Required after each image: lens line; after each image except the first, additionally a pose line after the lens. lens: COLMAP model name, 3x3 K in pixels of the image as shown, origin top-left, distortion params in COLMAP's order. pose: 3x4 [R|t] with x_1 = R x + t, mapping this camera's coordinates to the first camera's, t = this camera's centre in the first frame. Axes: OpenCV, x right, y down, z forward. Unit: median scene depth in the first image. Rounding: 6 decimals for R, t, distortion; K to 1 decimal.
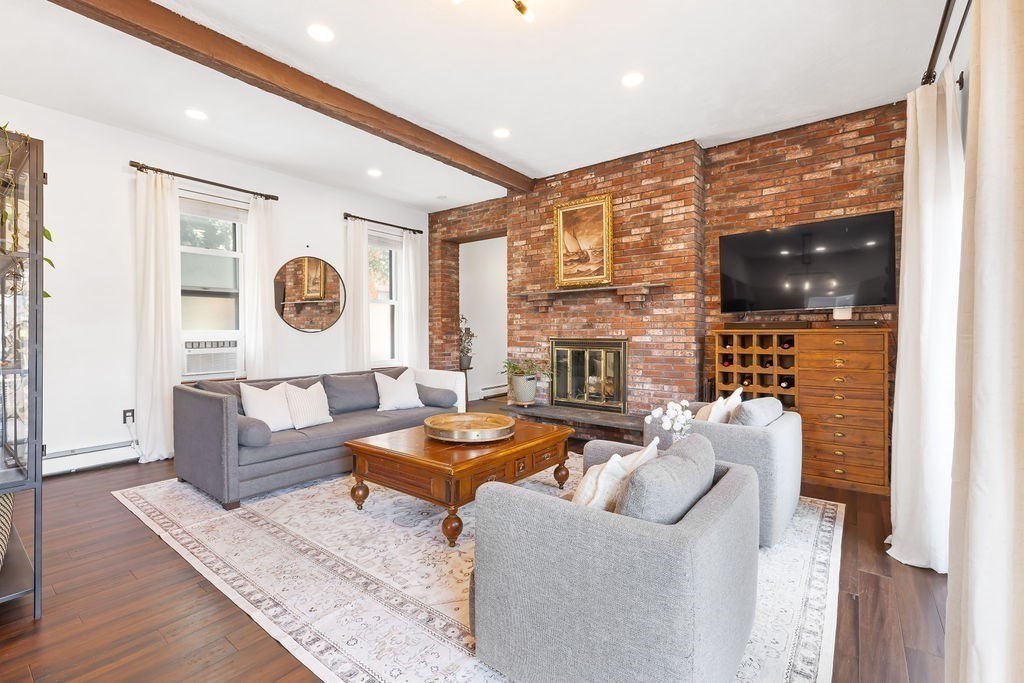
lens RADIAL K [[447.4, 0, 512.2], [0, 447.4, 336.3], [0, 0, 1]] dist [0.000584, -0.000006]
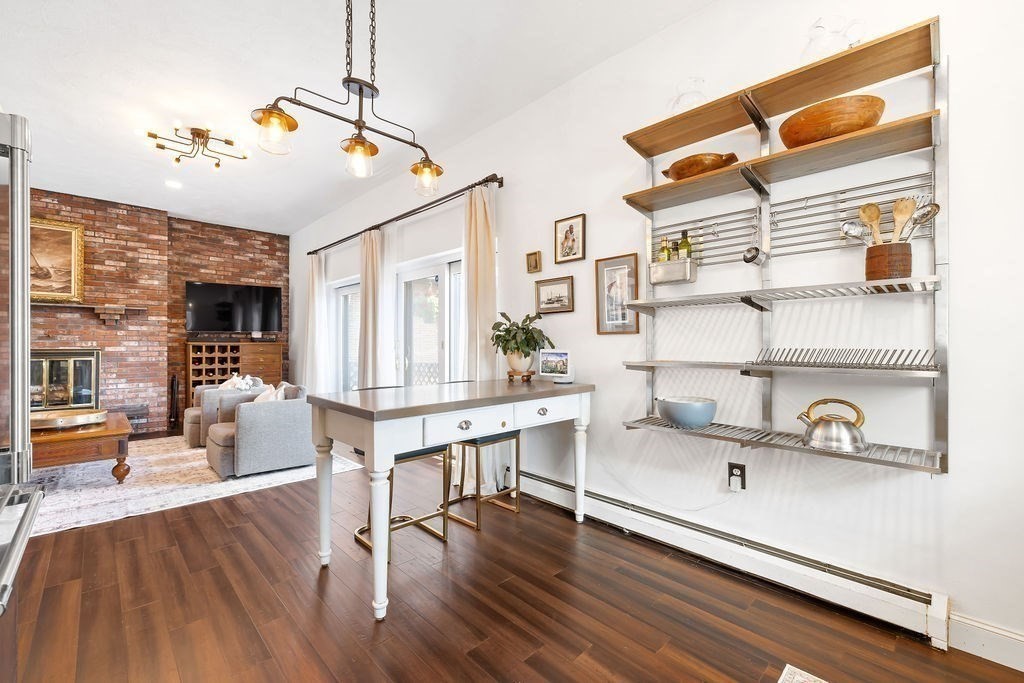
lens RADIAL K [[428.9, 0, 509.8], [0, 428.9, 342.7], [0, 0, 1]] dist [-0.000254, -0.000071]
pose [[0.148179, 0.008595, 0.988923, -0.736409], [0.005999, 0.999936, -0.009589, 0.006716], [-0.988942, 0.007354, 0.148118, -0.279197]]
